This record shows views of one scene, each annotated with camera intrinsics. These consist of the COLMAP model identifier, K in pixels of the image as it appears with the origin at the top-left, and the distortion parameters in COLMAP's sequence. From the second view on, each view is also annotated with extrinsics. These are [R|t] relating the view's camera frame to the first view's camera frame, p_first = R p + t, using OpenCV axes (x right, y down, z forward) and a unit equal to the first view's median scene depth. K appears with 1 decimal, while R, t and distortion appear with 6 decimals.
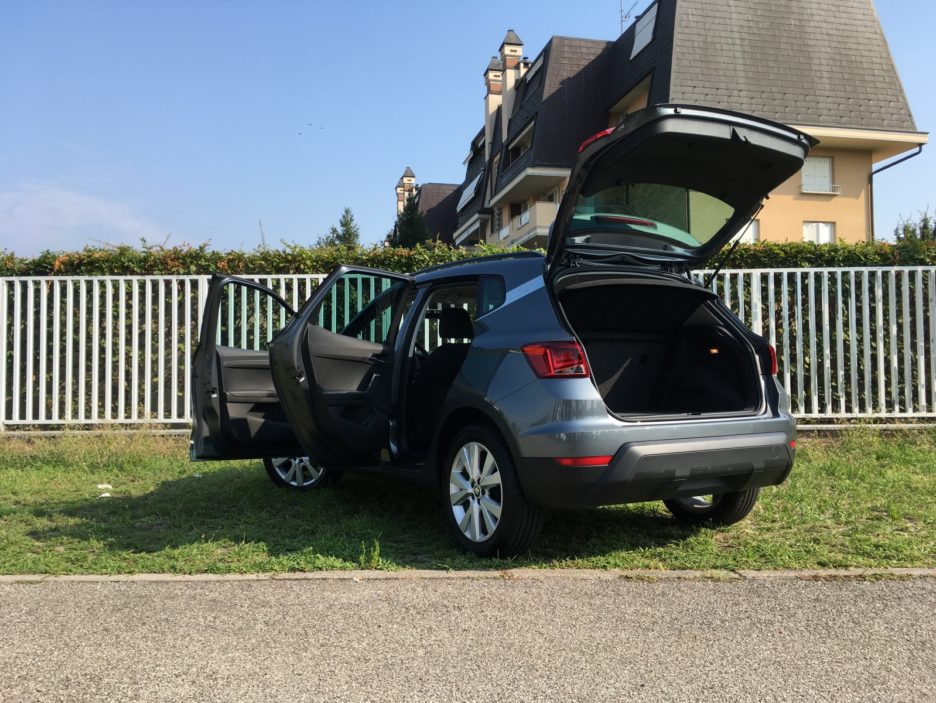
lens RADIAL K [[800.6, 0, 464.8], [0, 800.6, 354.3], [0, 0, 1]] dist [0.080083, -0.118240]
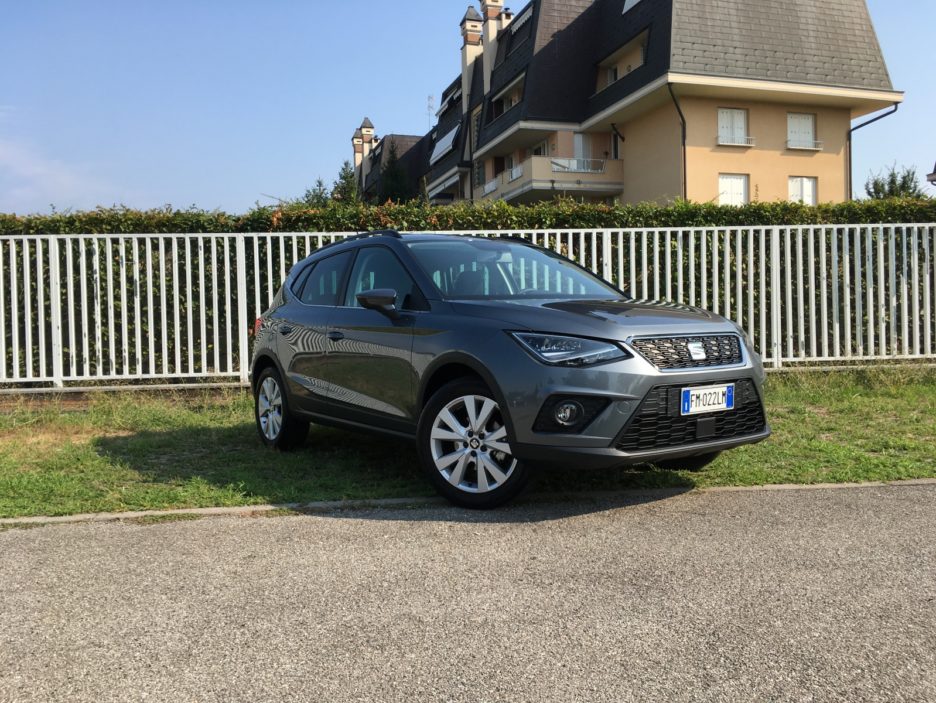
lens RADIAL K [[800.6, 0, 463.9], [0, 800.6, 353.2], [0, 0, 1]] dist [0.080083, -0.118240]
pose [[0.995353, -0.016159, 0.094932, -0.363454], [0.010810, 0.998339, 0.056596, 0.002067], [-0.095688, -0.055307, 0.993874, -0.048648]]
